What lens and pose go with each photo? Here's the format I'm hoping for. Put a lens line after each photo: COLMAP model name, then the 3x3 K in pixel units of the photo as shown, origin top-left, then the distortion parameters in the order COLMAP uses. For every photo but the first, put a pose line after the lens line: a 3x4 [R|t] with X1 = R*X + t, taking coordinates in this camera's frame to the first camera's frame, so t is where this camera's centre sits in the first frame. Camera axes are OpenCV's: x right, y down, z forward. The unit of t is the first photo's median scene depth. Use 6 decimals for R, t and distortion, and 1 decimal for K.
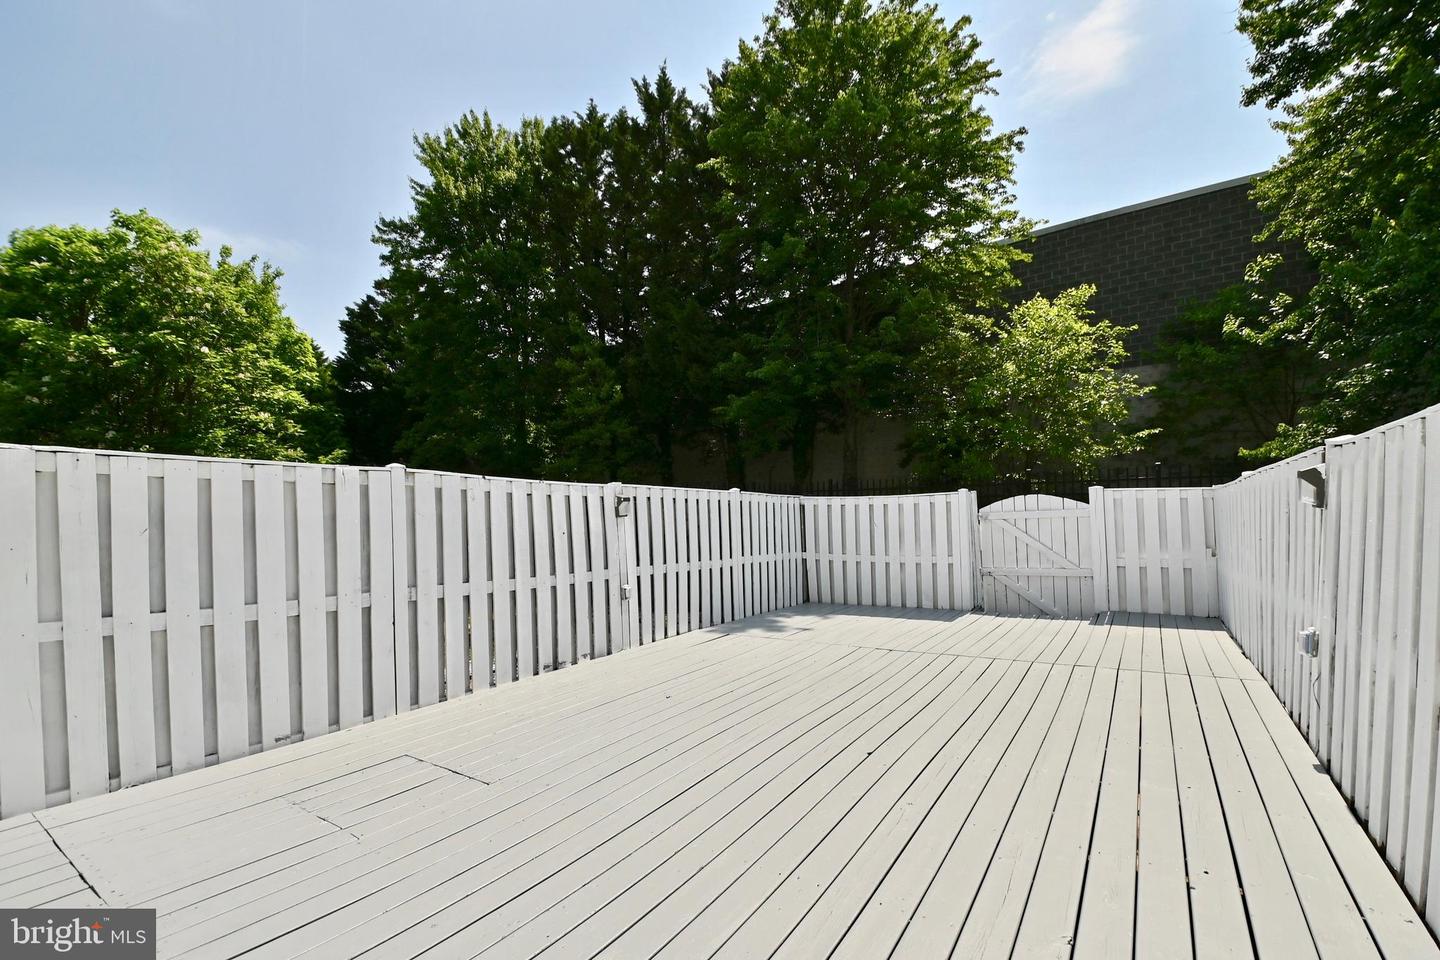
lens RADIAL K [[624.8, 0, 727.3], [0, 624.8, 500.8], [0, 0, 1]] dist [-0.000345, -0.019373]
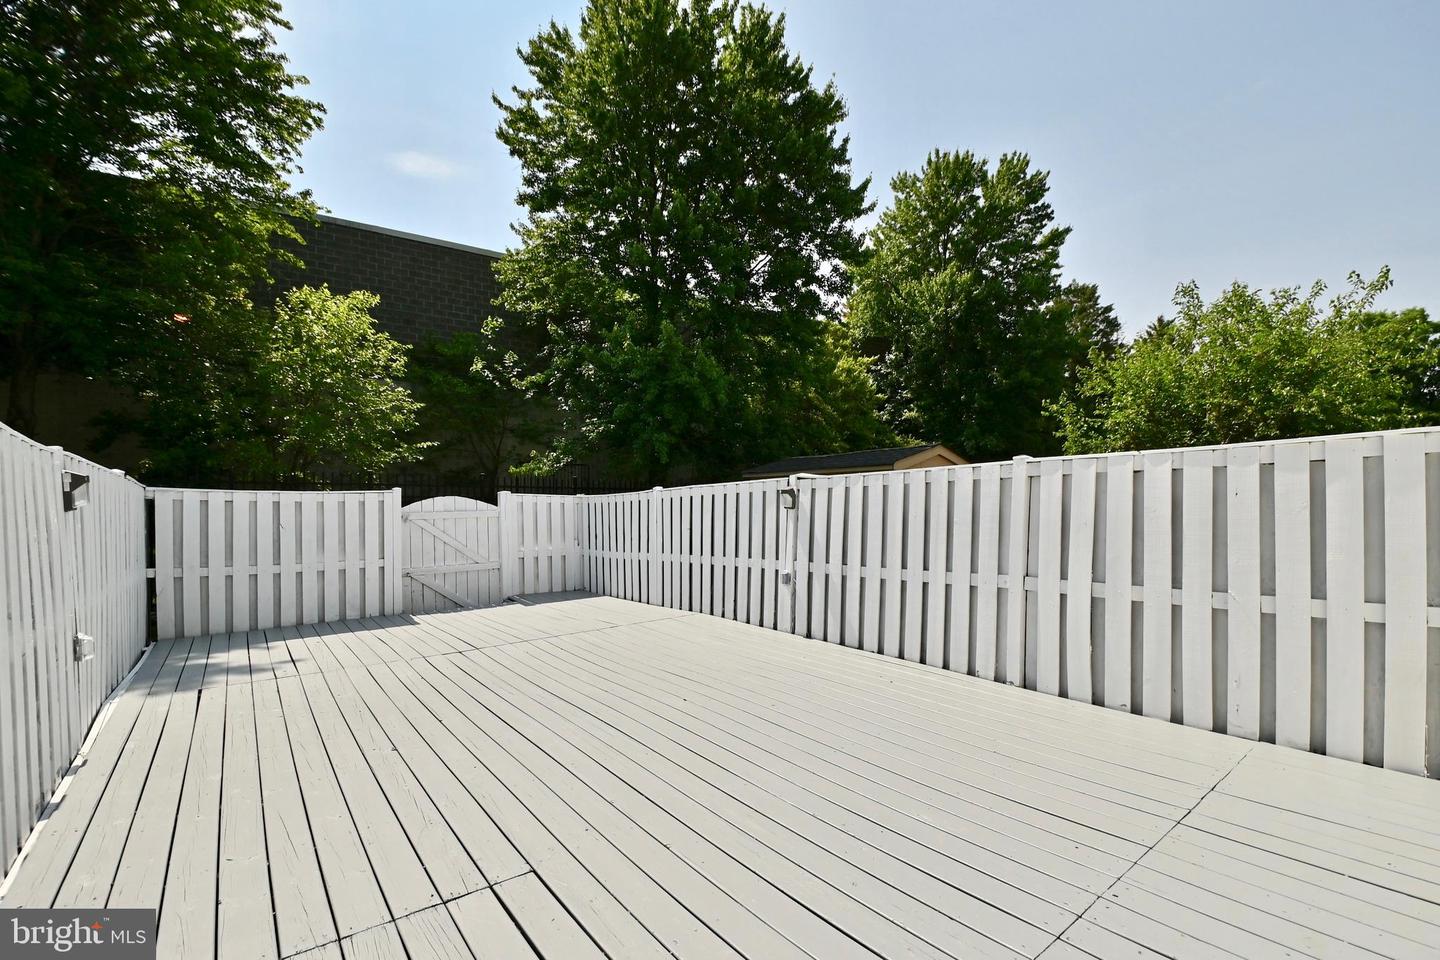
lens RADIAL K [[624.8, 0, 727.3], [0, 624.8, 500.8], [0, 0, 1]] dist [-0.000345, -0.019373]
pose [[0.295512, 0.028363, 0.954918, -0.259098], [-0.022027, 0.999496, -0.022870, 0.007671], [-0.955085, -0.014275, 0.295987, 0.154200]]
